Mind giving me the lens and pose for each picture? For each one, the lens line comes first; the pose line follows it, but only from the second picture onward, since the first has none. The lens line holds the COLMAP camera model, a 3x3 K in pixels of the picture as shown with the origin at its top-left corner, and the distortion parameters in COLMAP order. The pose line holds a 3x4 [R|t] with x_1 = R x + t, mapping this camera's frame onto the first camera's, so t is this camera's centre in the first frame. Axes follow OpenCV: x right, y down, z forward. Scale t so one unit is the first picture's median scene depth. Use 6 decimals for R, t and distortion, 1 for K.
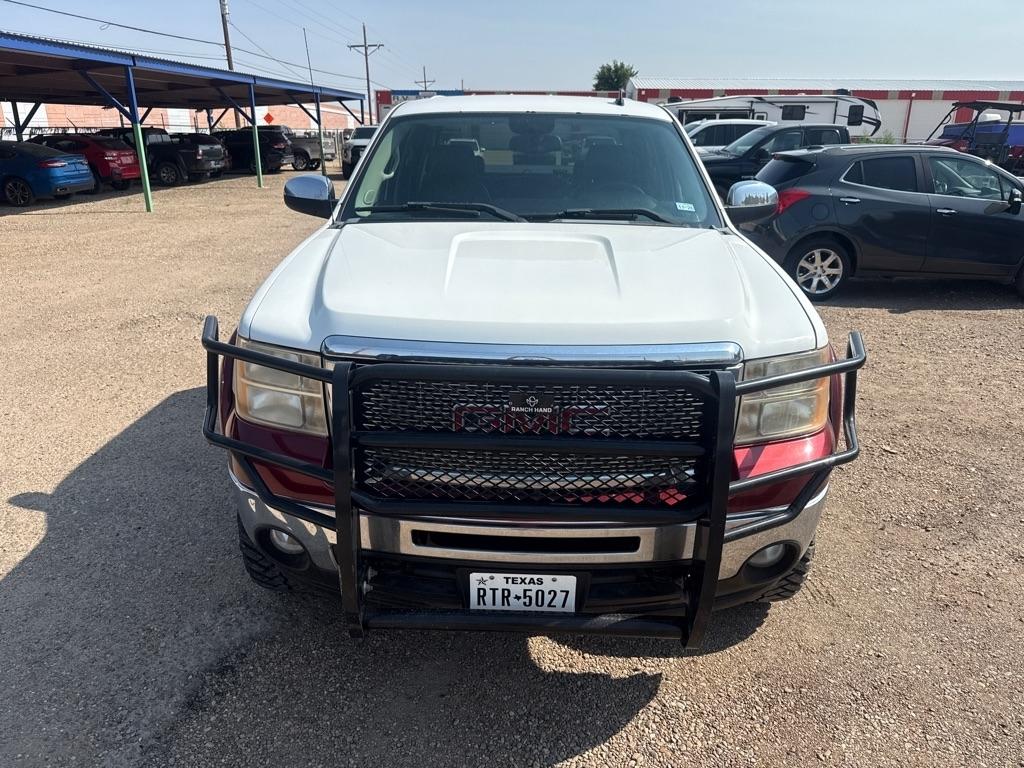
lens RADIAL K [[729.6, 0, 512.1], [0, 729.6, 387.2], [0, 0, 1]] dist [0.006797, -0.014529]
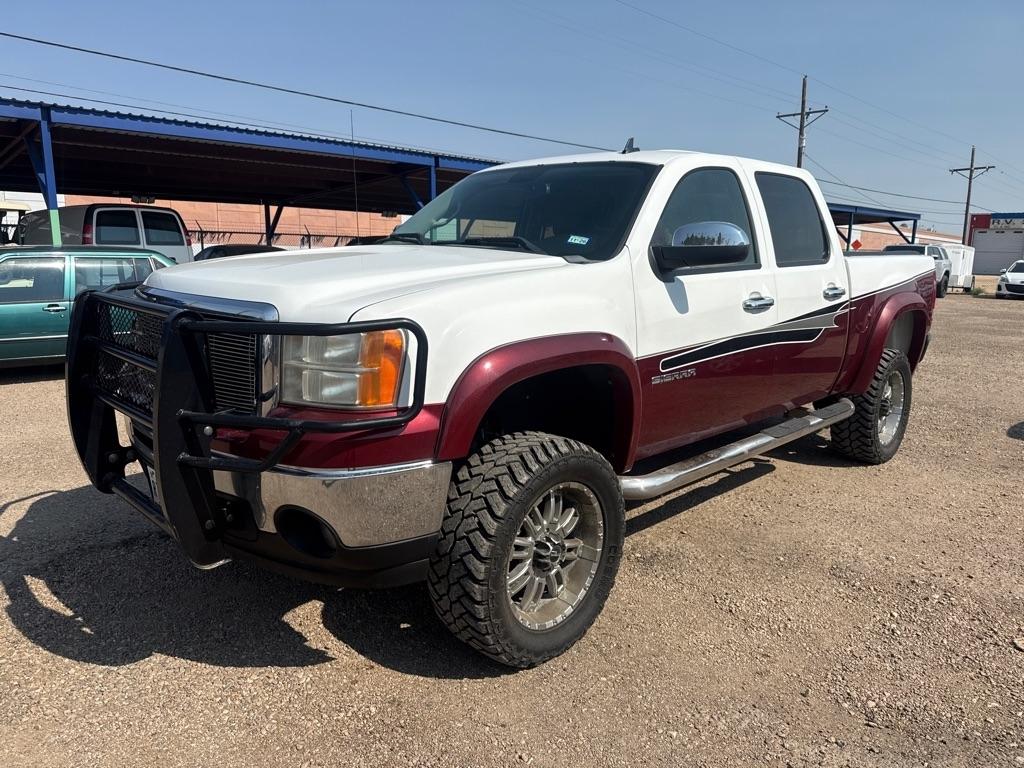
lens RADIAL K [[729.6, 0, 515.5], [0, 729.6, 377.0], [0, 0, 1]] dist [0.006797, -0.014529]
pose [[0.722754, 0.127430, -0.679256, 0.978631], [-0.245243, 0.966181, -0.079689, 0.030893], [0.646129, 0.224179, 0.729562, 0.318143]]
